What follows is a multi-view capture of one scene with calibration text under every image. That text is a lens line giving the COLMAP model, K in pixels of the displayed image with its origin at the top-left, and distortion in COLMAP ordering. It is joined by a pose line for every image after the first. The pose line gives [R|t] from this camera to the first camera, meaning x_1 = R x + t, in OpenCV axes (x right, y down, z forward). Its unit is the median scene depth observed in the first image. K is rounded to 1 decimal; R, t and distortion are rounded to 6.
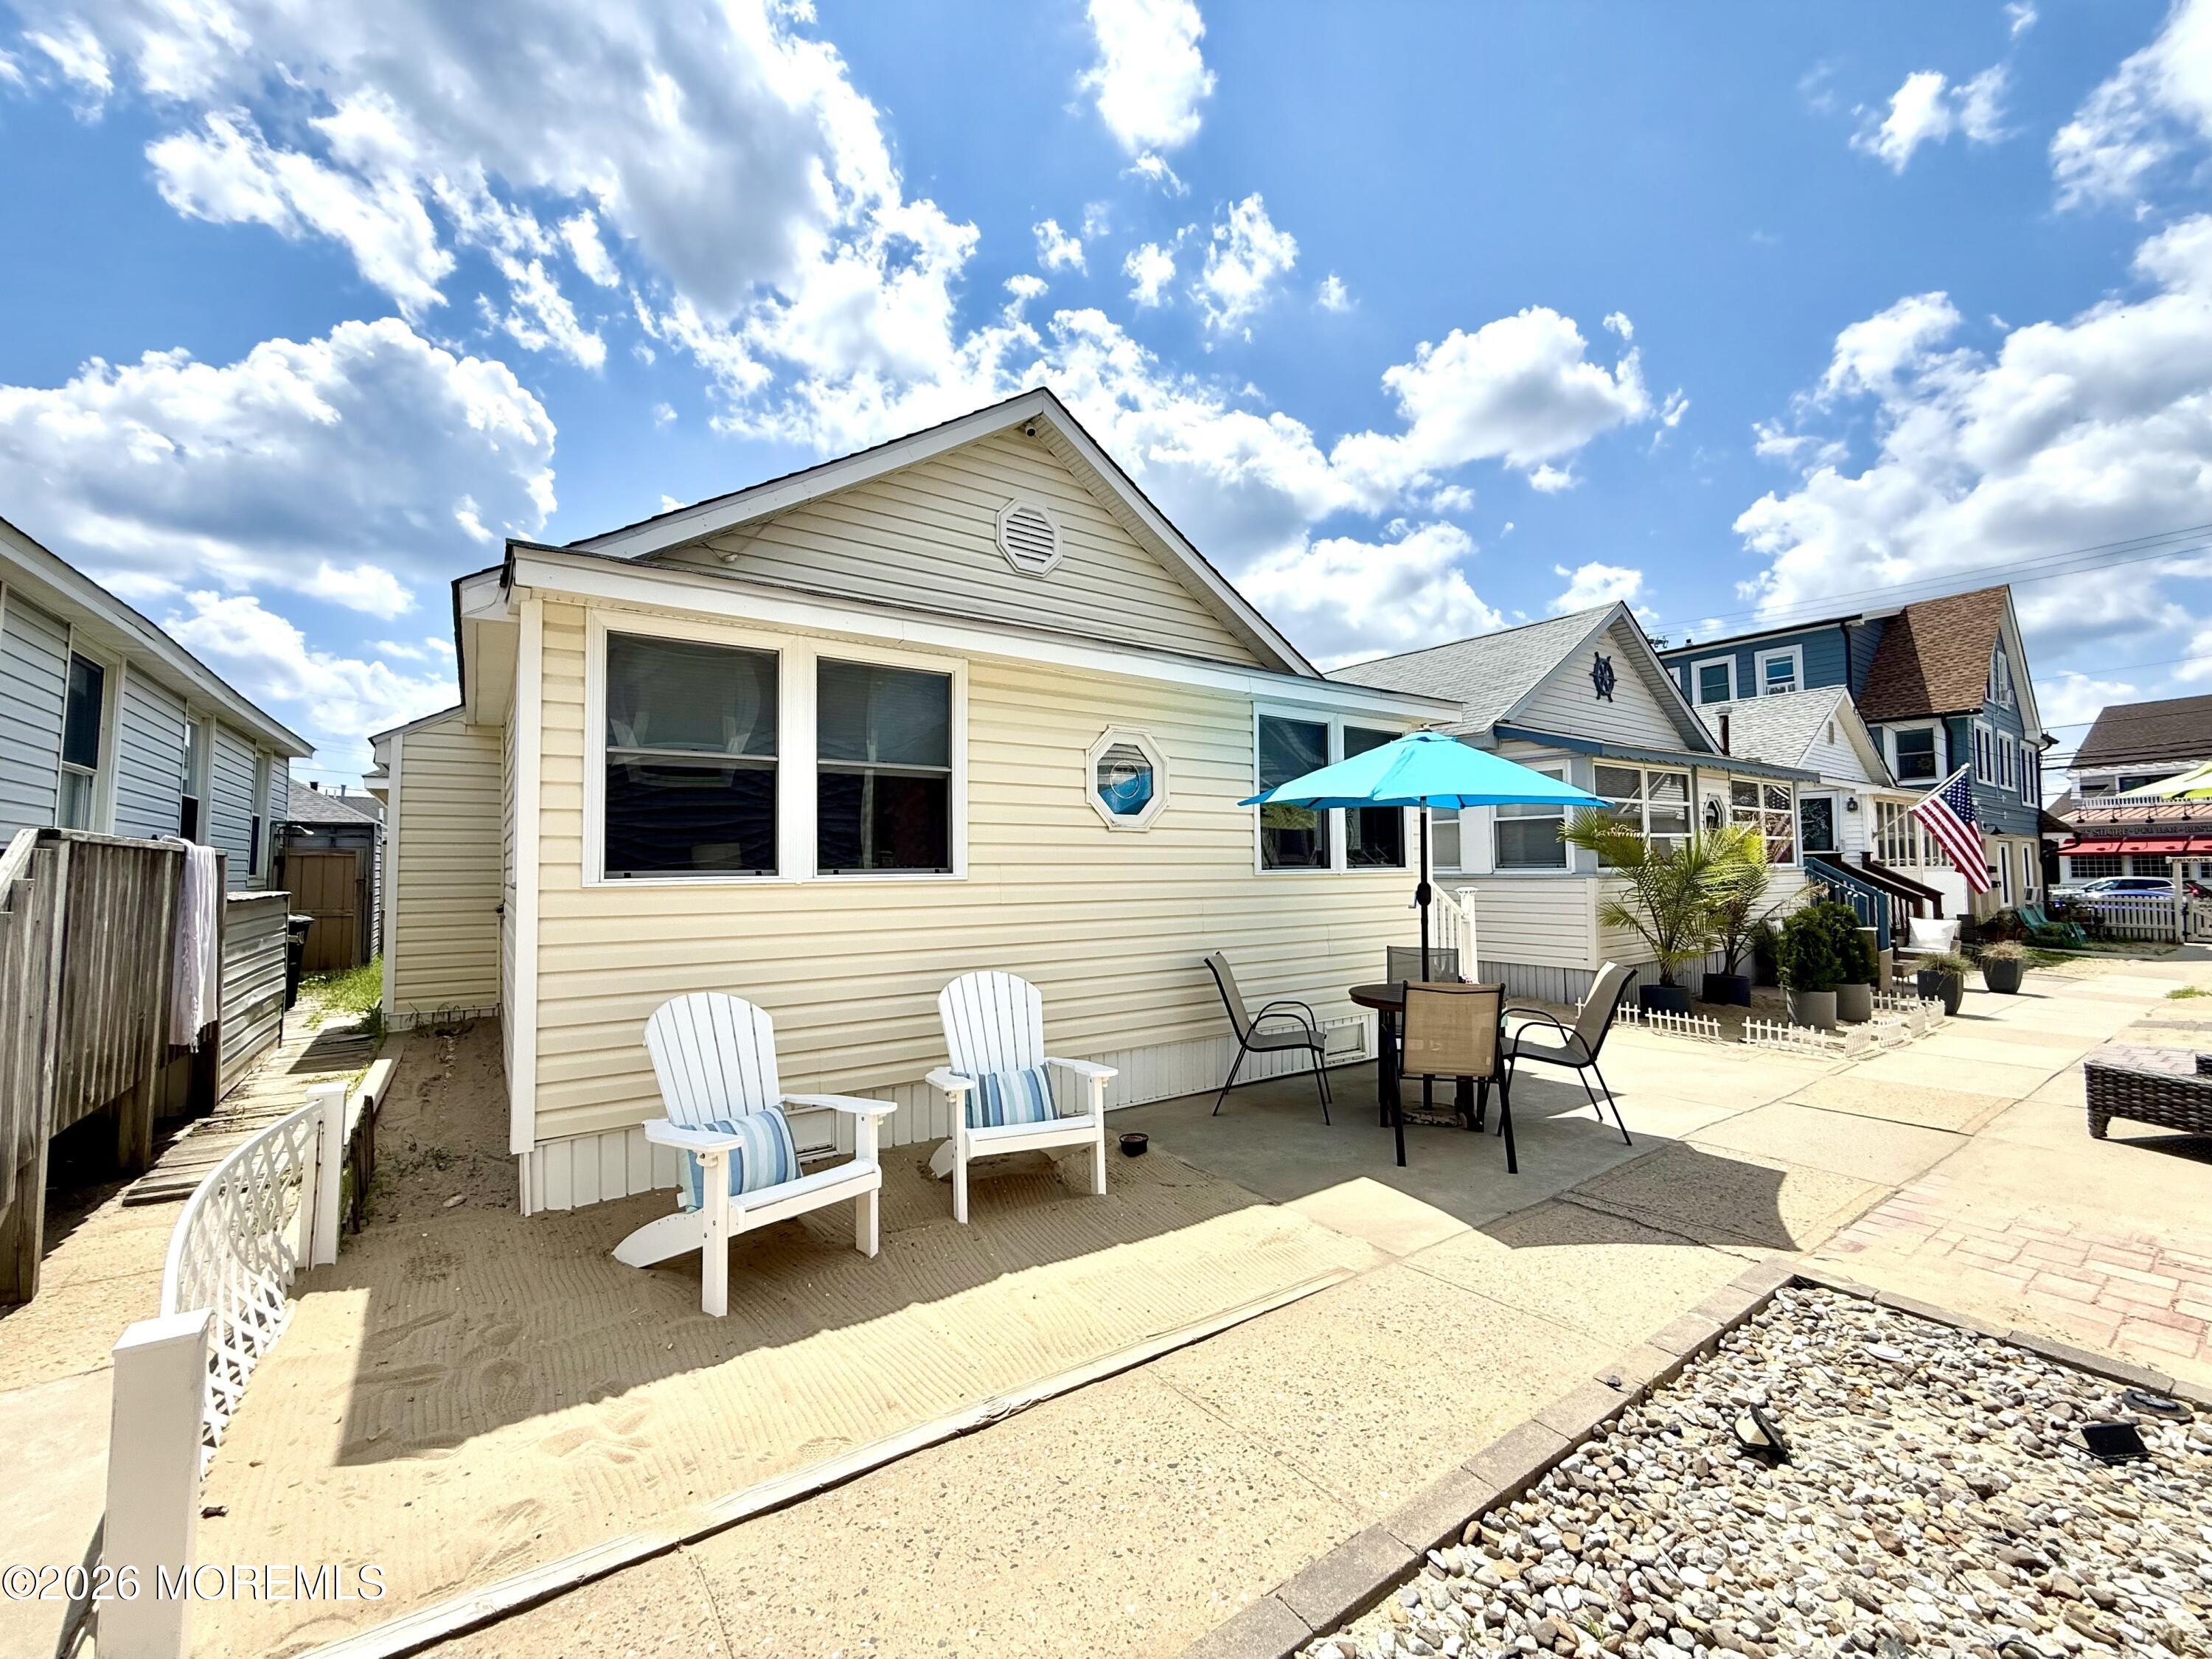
lens RADIAL K [[885.7, 0, 1094.7], [0, 885.7, 829.3], [0, 0, 1]] dist [0.000393, 0.000022]
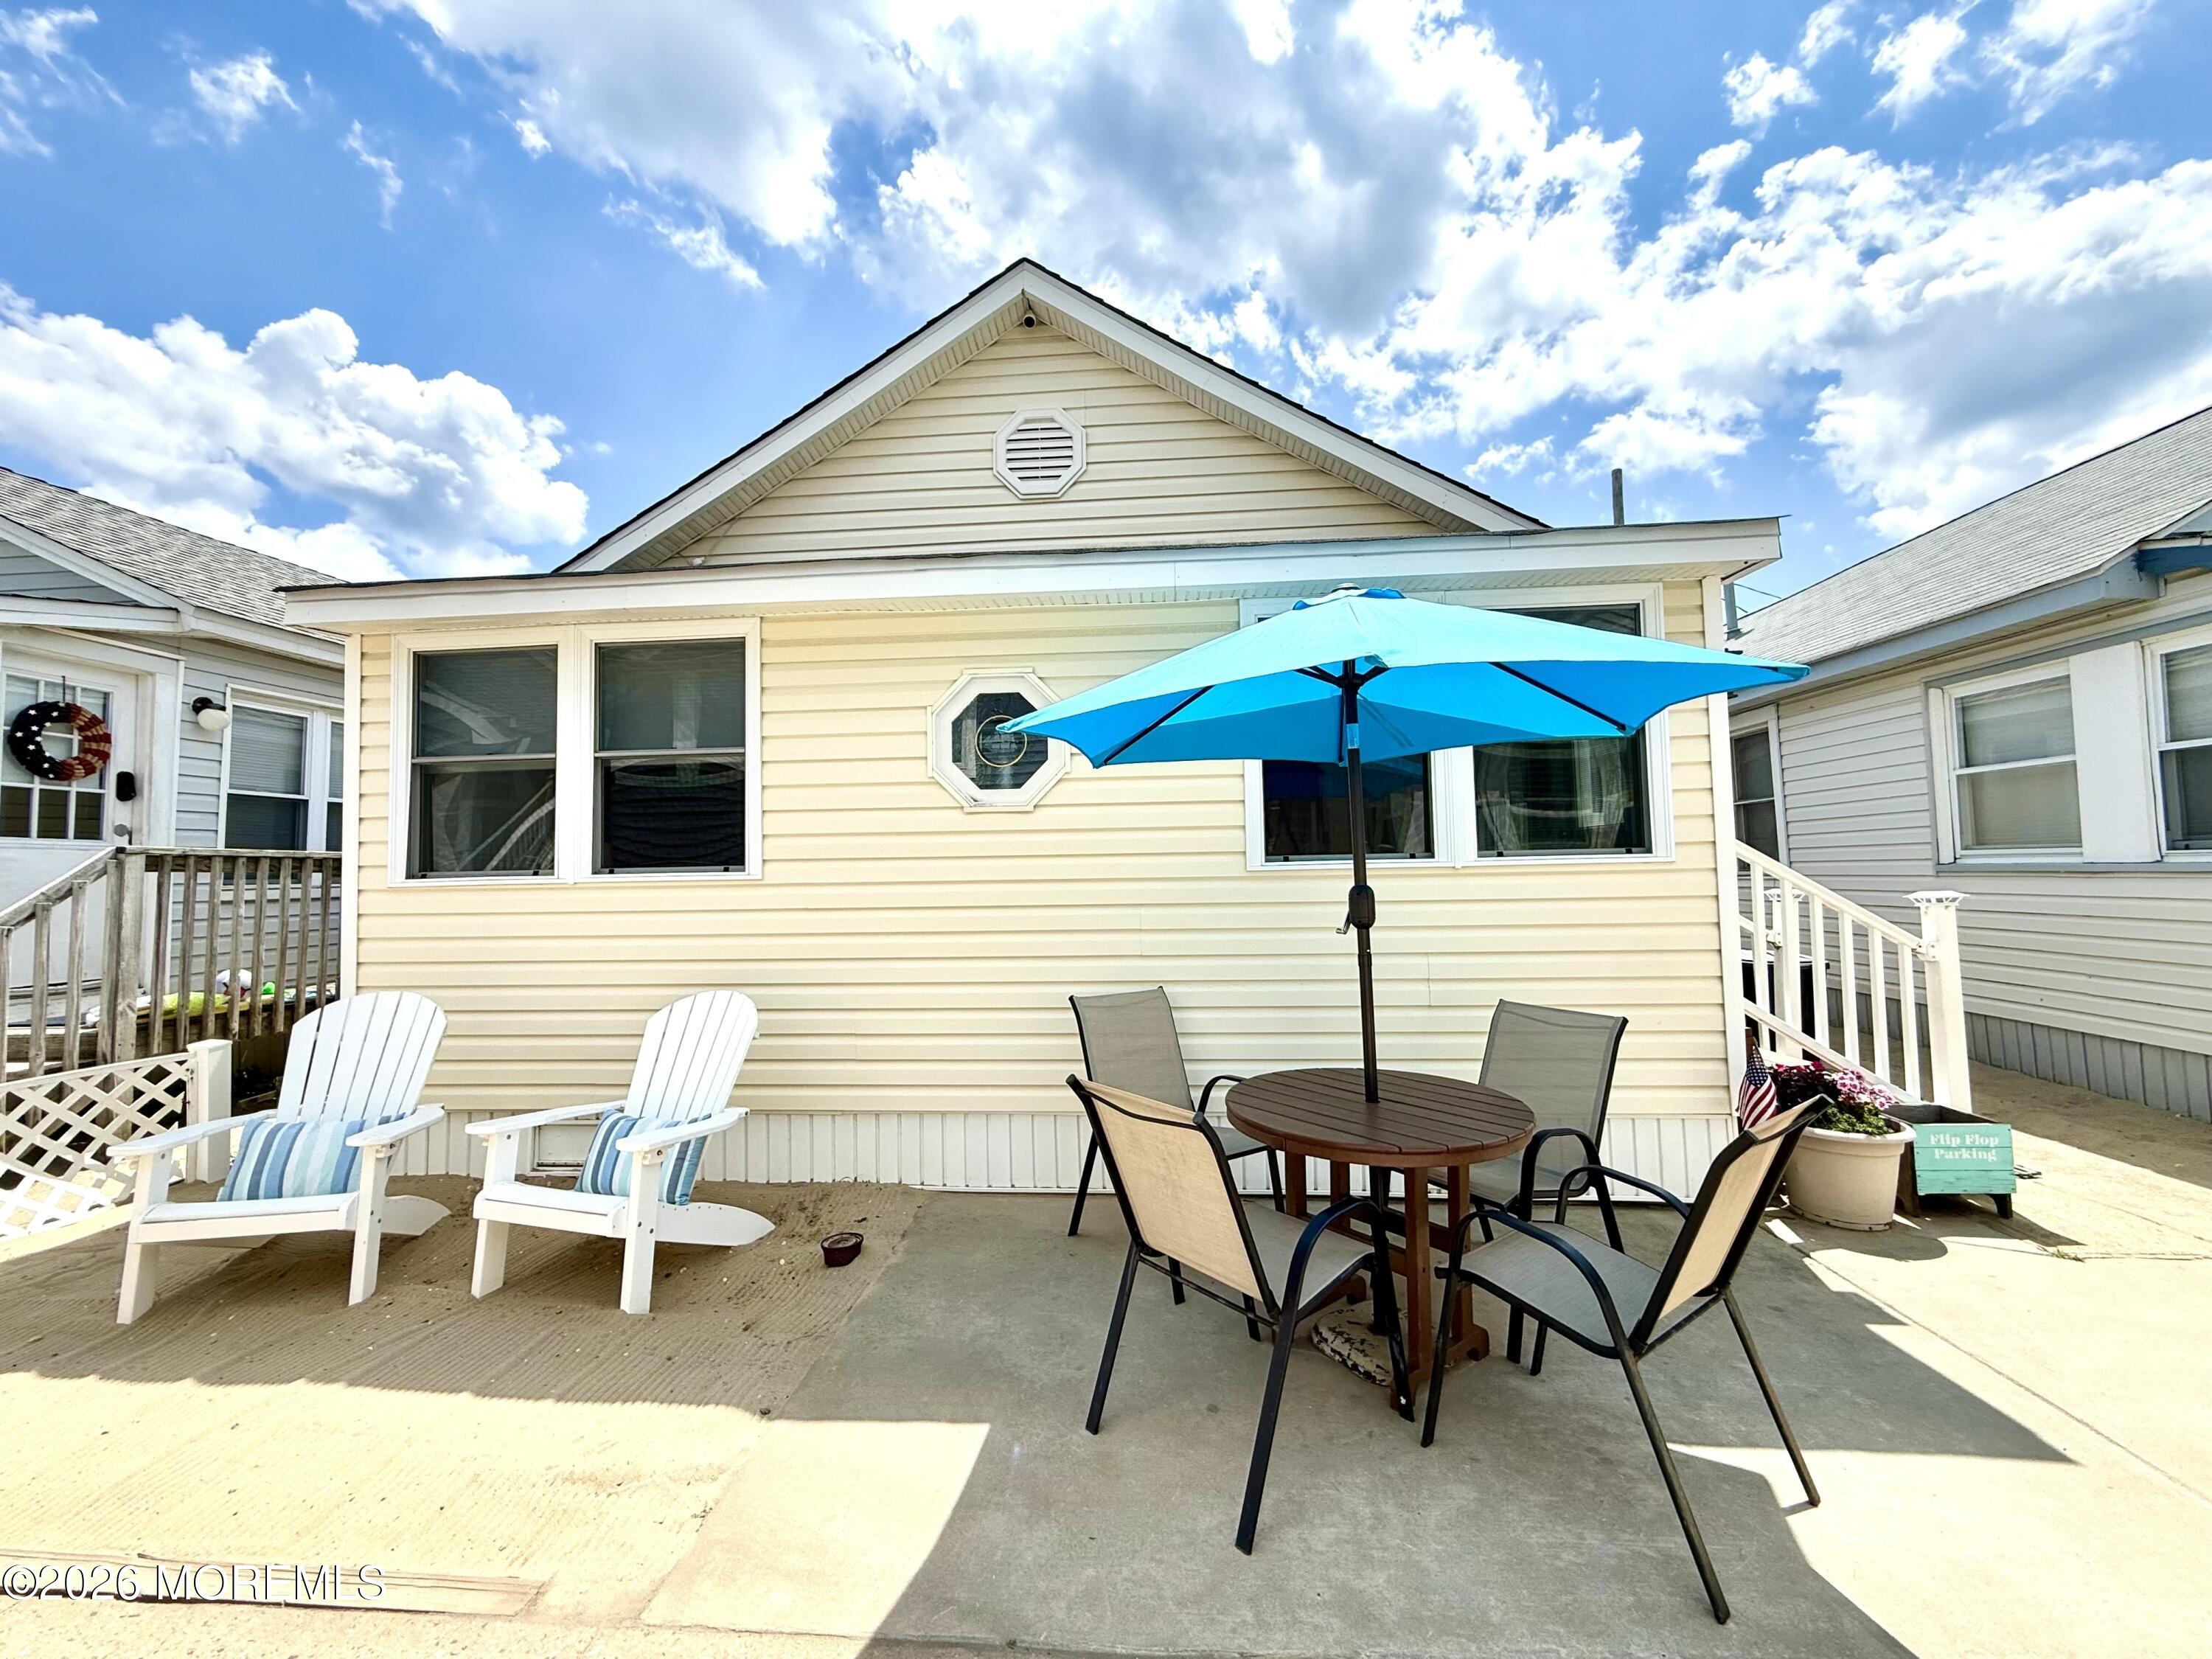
lens RADIAL K [[883.9, 0, 1103.5], [0, 883.9, 826.4], [0, 0, 1]] dist [-0.000135, 0.000199]
pose [[0.774879, -0.037008, -0.631025, 0.637645], [0.039344, 0.999173, -0.010285, 0.028462], [0.630883, -0.016857, 0.775694, 0.557196]]
